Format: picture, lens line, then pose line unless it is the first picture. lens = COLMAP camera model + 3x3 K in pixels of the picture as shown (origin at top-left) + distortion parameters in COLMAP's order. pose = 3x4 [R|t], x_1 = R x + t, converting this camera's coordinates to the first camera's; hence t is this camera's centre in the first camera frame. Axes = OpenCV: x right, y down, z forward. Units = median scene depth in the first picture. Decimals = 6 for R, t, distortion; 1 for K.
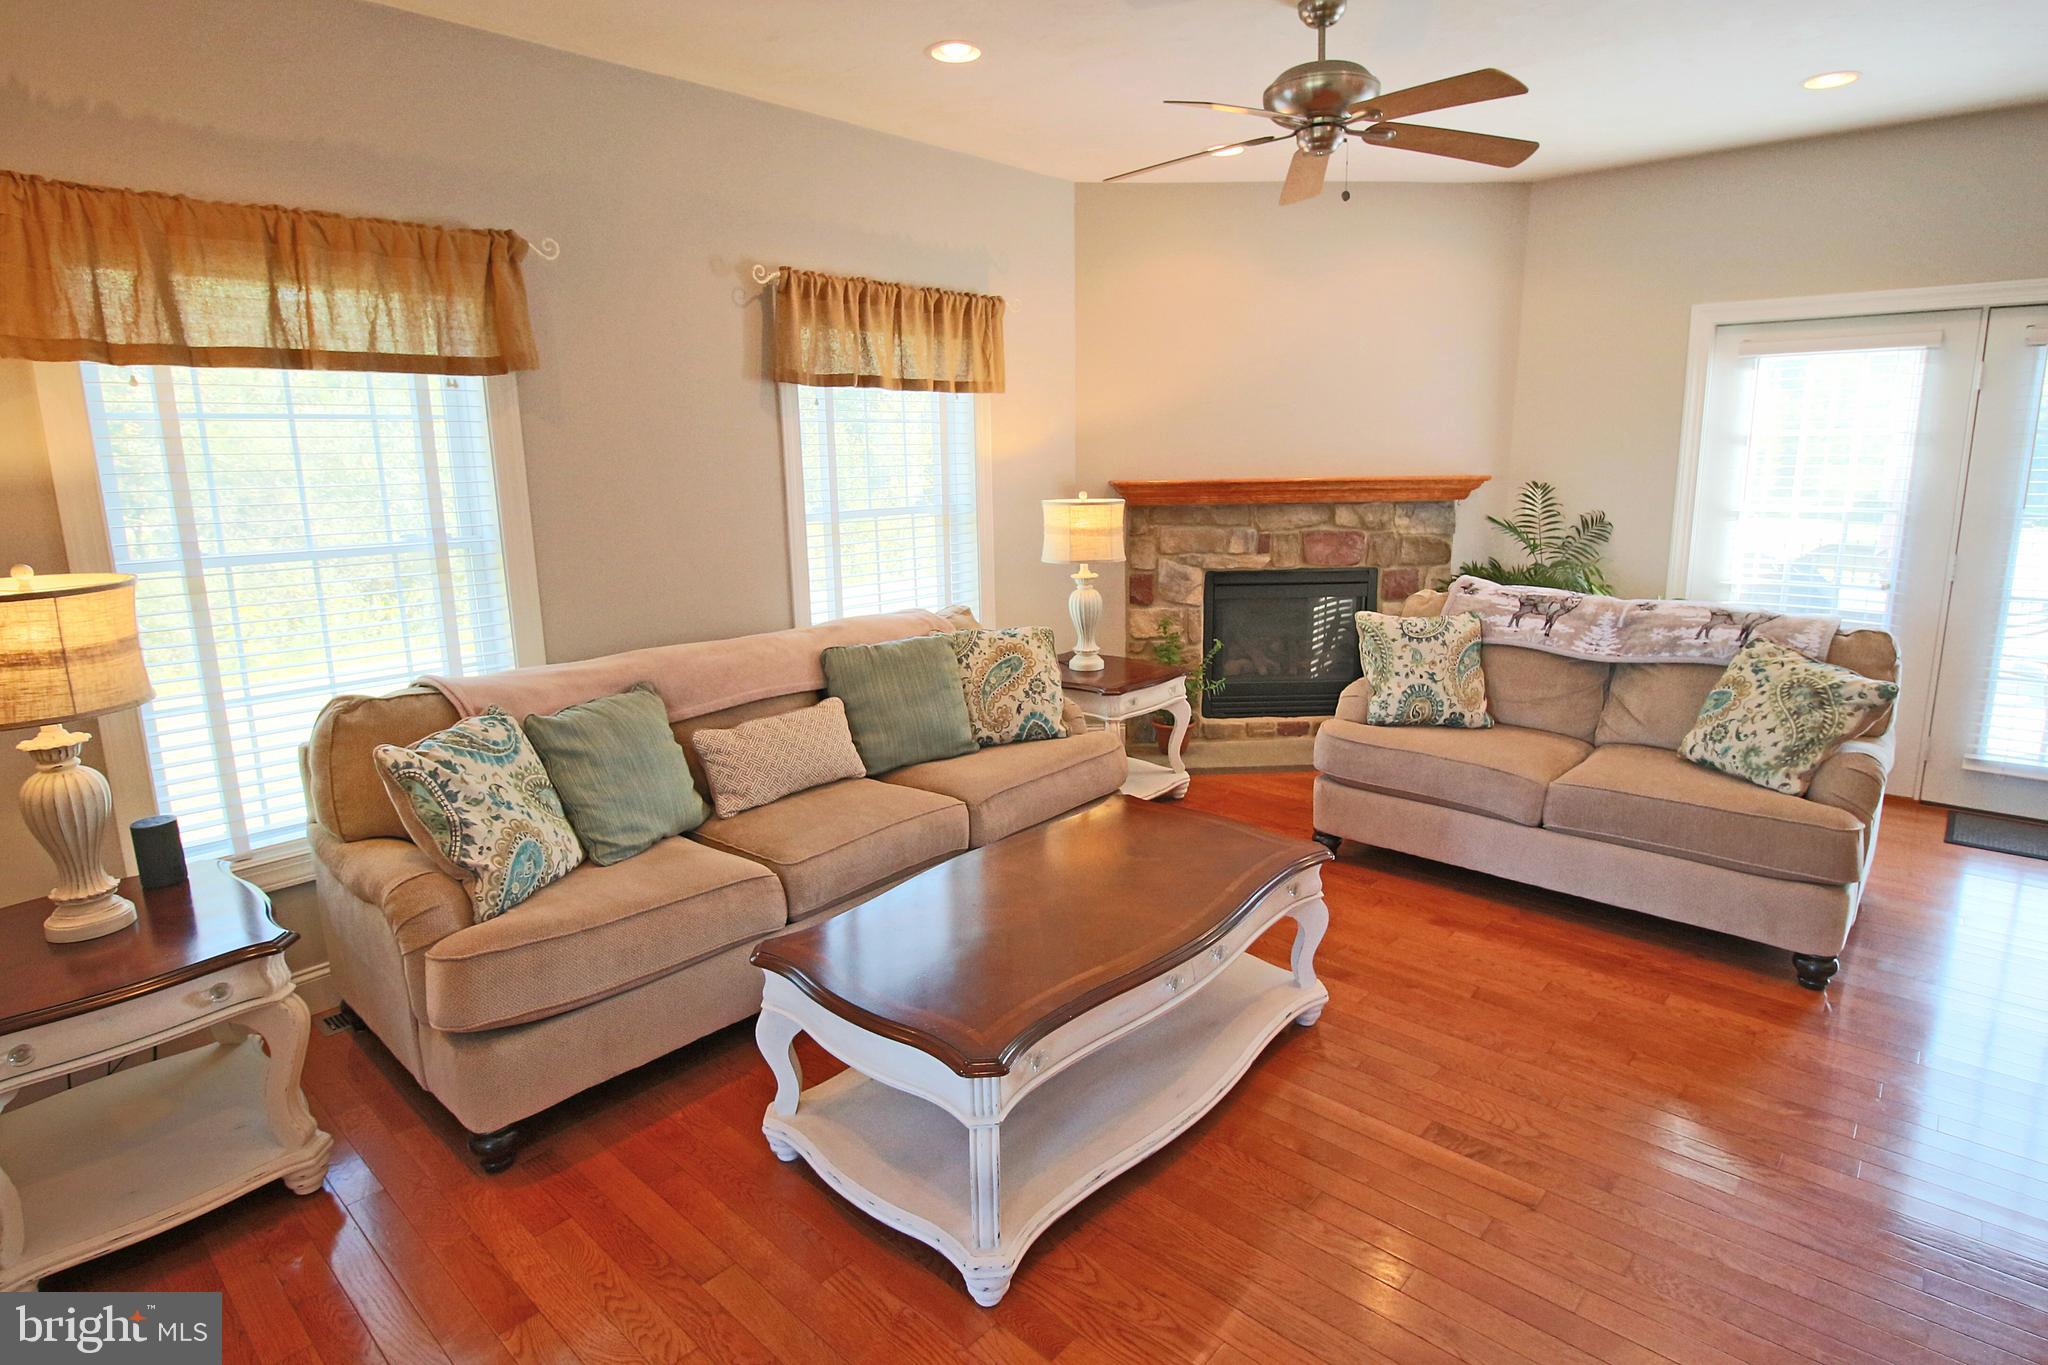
lens RADIAL K [[1056.9, 0, 1038.8], [0, 1056.9, 648.7], [0, 0, 1]] dist [-0.000951, -0.010251]
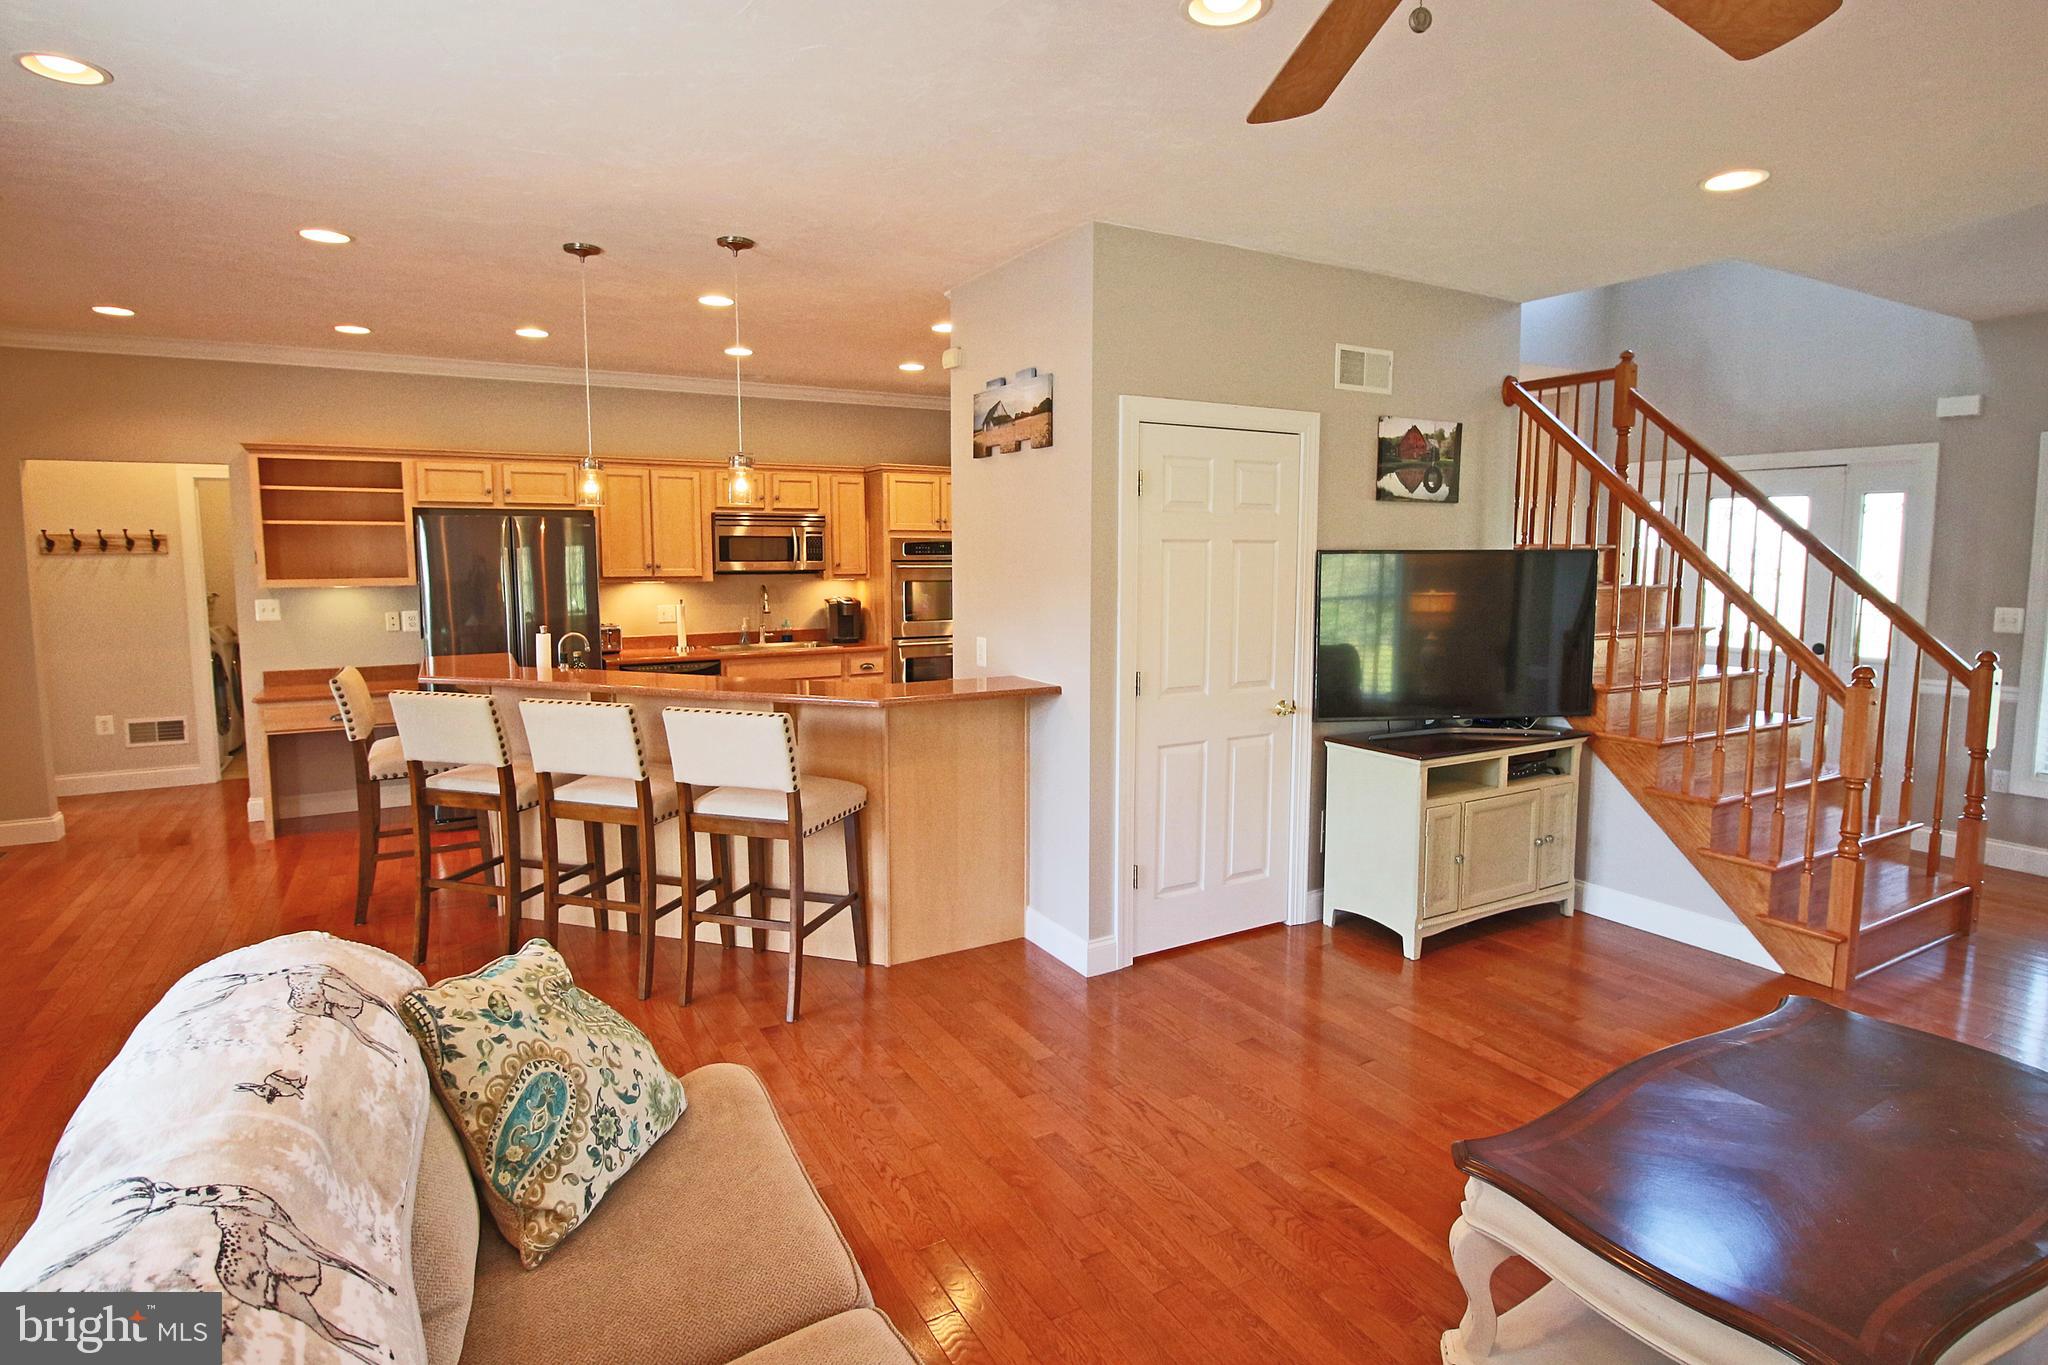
lens RADIAL K [[1056.9, 0, 1035.3], [0, 1056.9, 653.9], [0, 0, 1]] dist [-0.000951, -0.010251]
pose [[-0.951179, -0.017390, 0.308149, 0.232006], [0.070973, 0.959331, 0.273215, -0.242347], [-0.300368, 0.281747, -0.911262, 1.155545]]
